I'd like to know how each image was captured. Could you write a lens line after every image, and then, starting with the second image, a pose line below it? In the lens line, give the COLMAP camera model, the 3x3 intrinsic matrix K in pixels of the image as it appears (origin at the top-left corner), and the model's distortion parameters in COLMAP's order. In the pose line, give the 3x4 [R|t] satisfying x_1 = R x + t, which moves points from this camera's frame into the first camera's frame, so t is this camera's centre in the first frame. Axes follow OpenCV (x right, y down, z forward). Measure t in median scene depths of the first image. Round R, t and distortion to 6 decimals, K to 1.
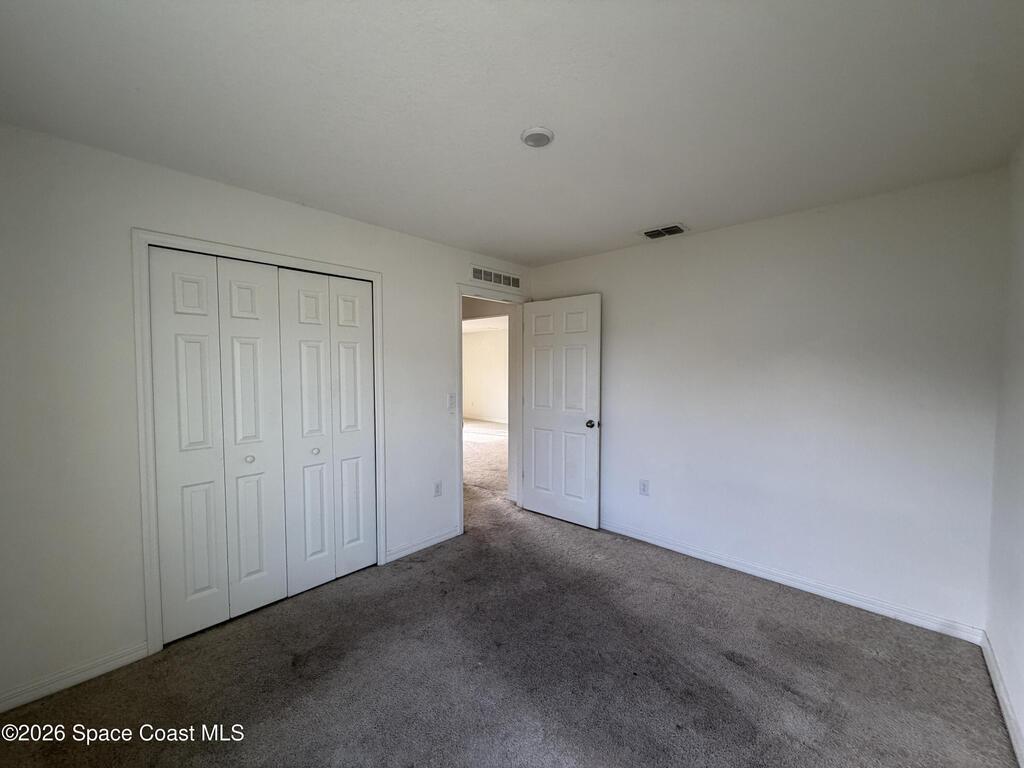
lens RADIAL K [[408.7, 0, 508.9], [0, 408.7, 400.1], [0, 0, 1]] dist [0.022174, 0.000094]
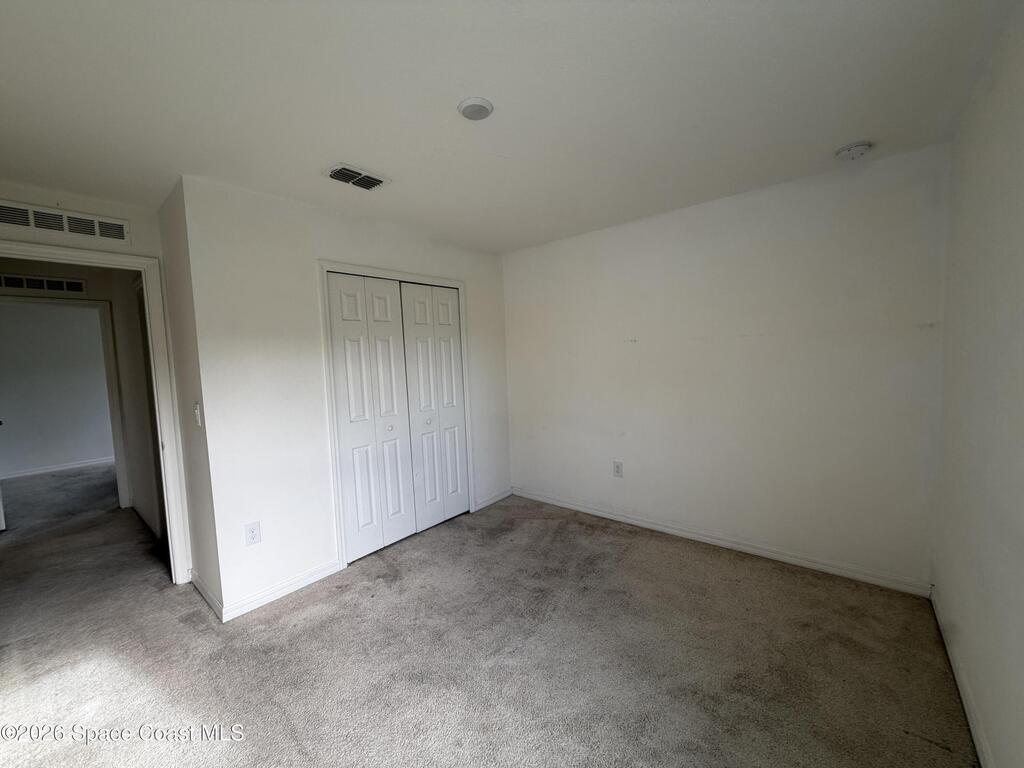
lens RADIAL K [[408.3, 0, 508.8], [0, 408.3, 384.1], [0, 0, 1]] dist [0.000600, 0.000178]
pose [[0.997802, -0.035858, 0.055732, -0.255433], [0.036259, 0.999323, -0.006197, 0.019537], [-0.055472, 0.008204, 0.998427, -0.263345]]
